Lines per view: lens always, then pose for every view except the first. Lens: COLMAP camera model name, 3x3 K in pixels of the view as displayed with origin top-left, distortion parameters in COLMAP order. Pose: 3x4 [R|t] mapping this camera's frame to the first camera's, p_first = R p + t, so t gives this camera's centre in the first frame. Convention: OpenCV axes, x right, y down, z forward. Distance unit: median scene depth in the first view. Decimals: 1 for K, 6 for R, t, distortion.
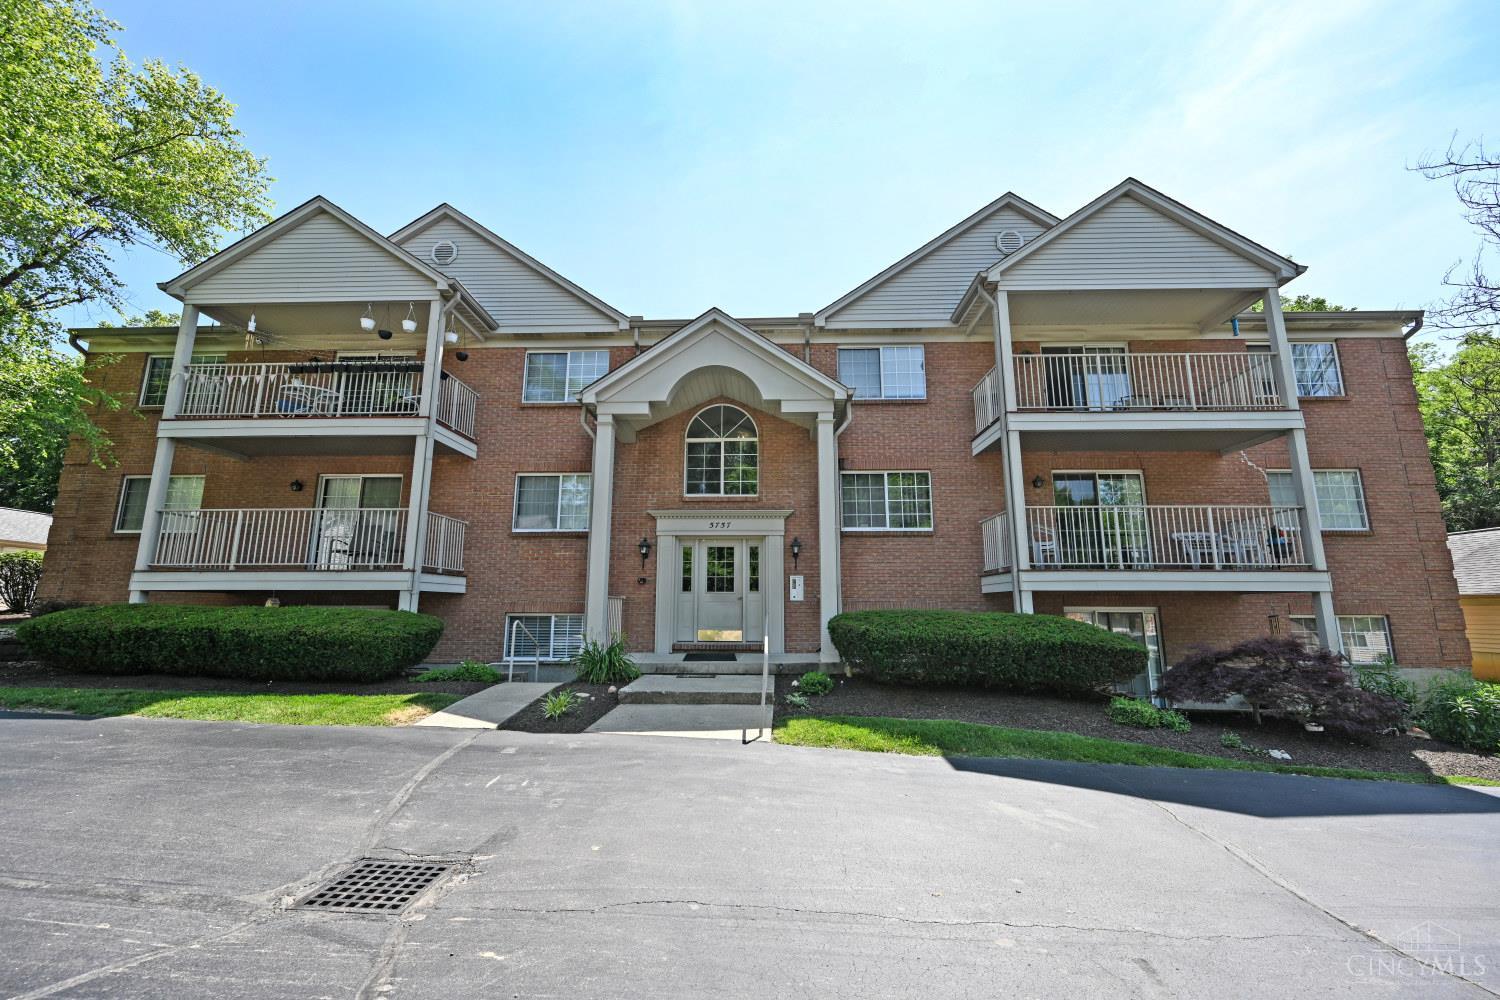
lens RADIAL K [[610.4, 0, 750.0], [0, 610.4, 500.0], [0, 0, 1]] dist [-0.001485, 0.000031]
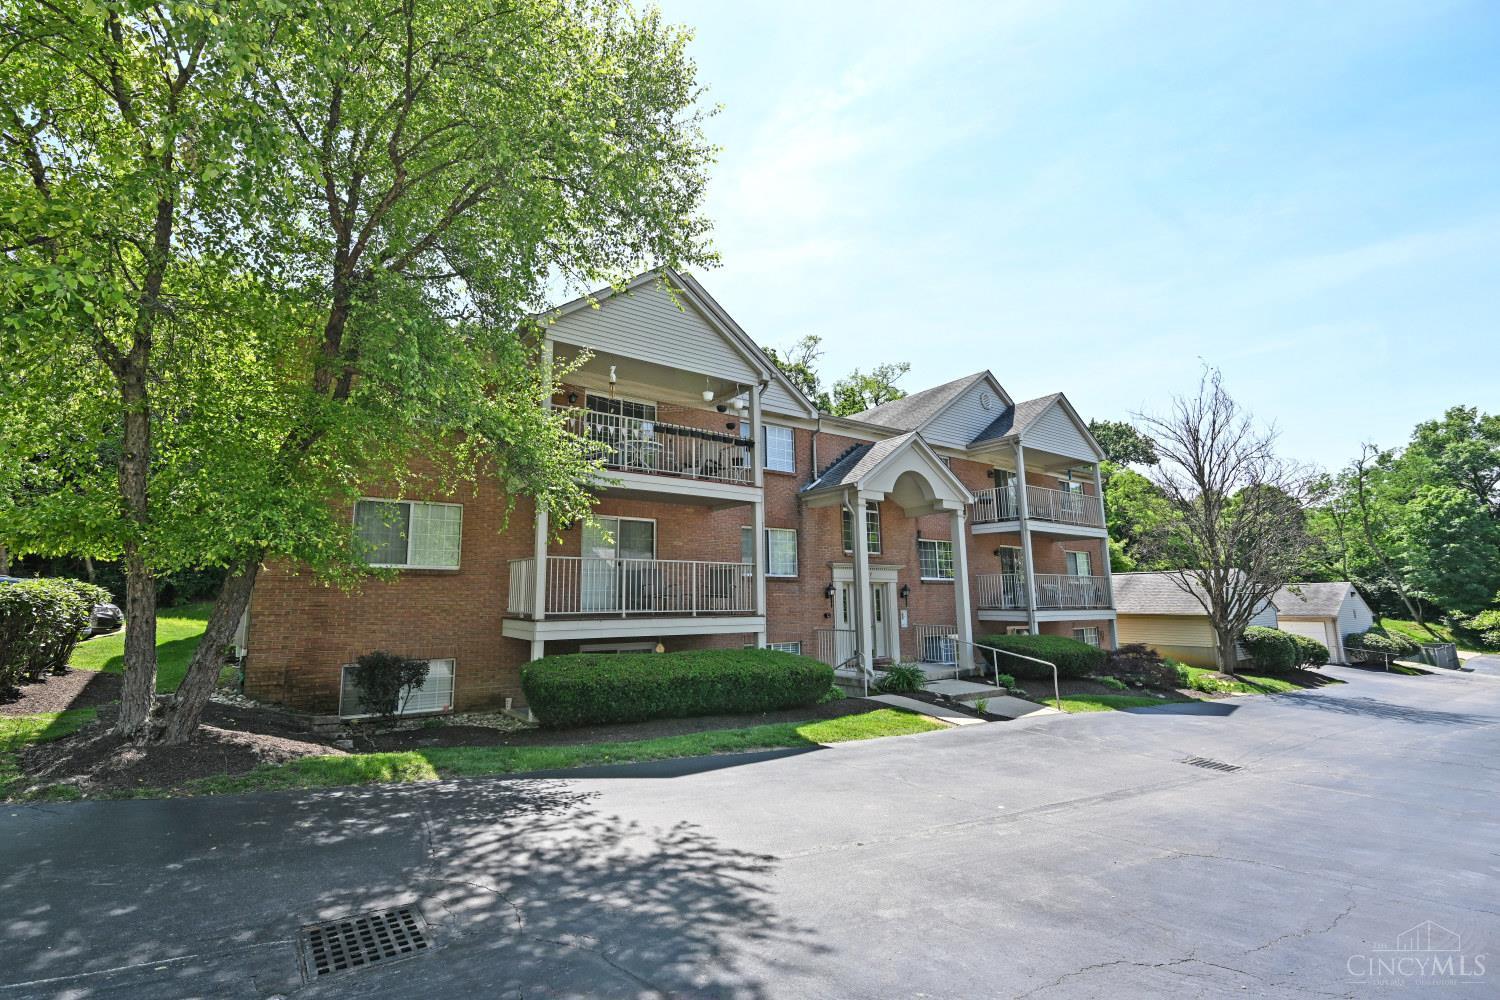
lens RADIAL K [[610.4, 0, 750.0], [0, 610.4, 500.0], [0, 0, 1]] dist [-0.001485, 0.000031]
pose [[0.814880, 0.093227, 0.572084, -1.094383], [-0.099398, 0.994836, -0.020535, -0.073815], [-0.571044, -0.040130, 0.819938, 0.014903]]
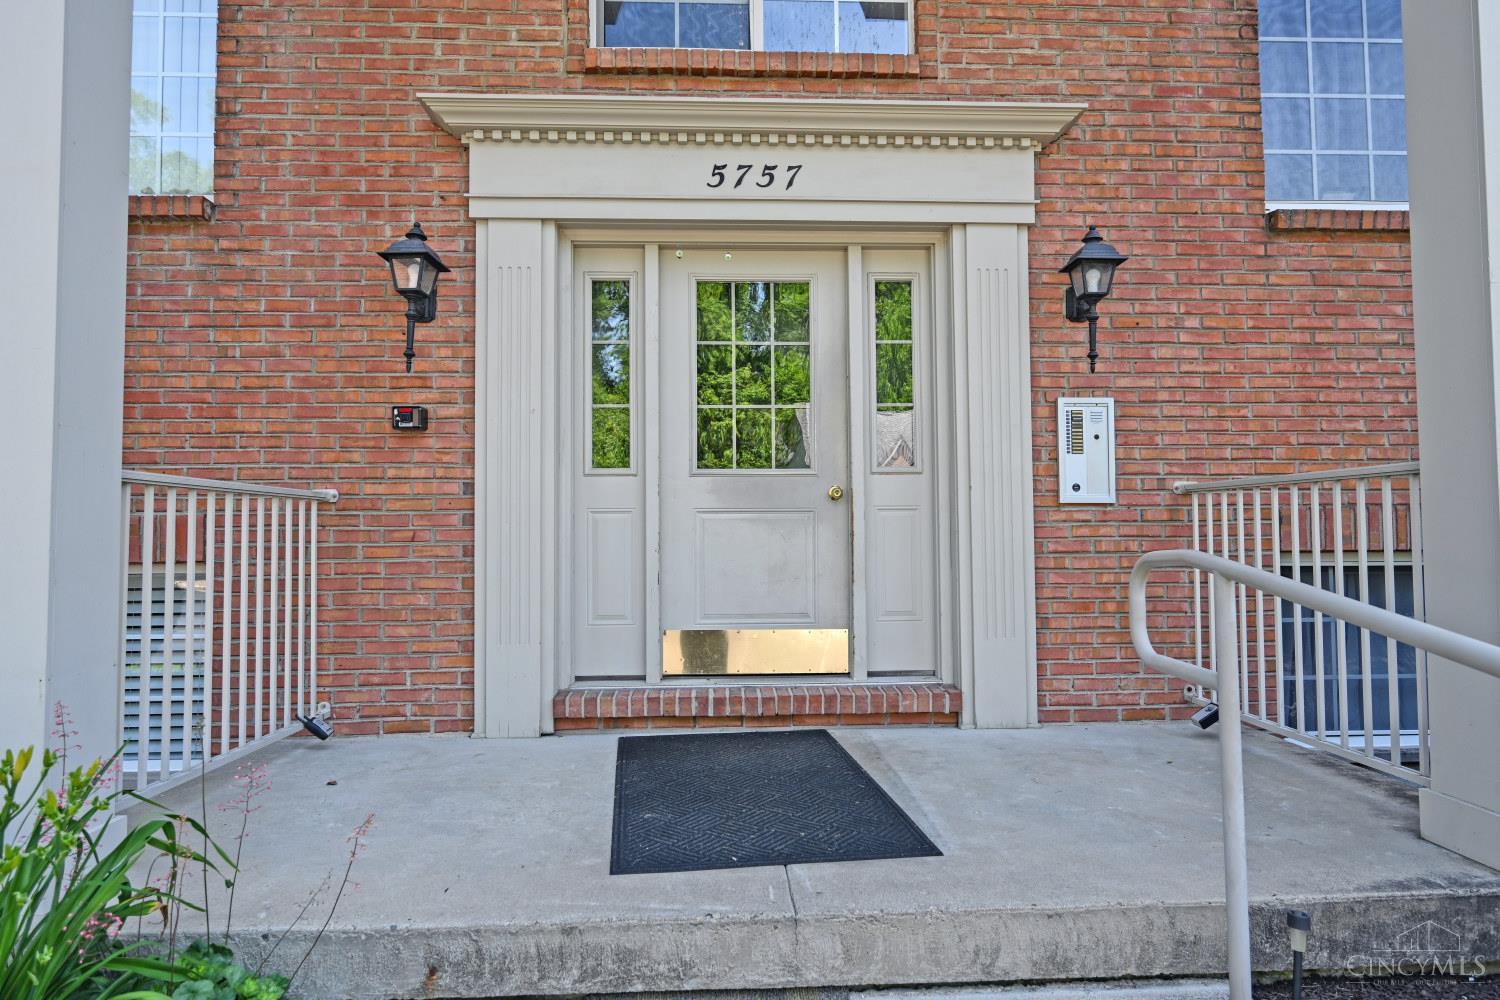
lens RADIAL K [[885.8, 0, 750.0], [0, 885.8, 500.0], [0, 0, 1]] dist [-0.000179, 0.000037]
pose [[0.998300, -0.004698, 0.058102, -0.071633], [-0.004804, 0.986727, 0.162320, 0.108480], [-0.058093, -0.162323, 0.985026, 0.668592]]
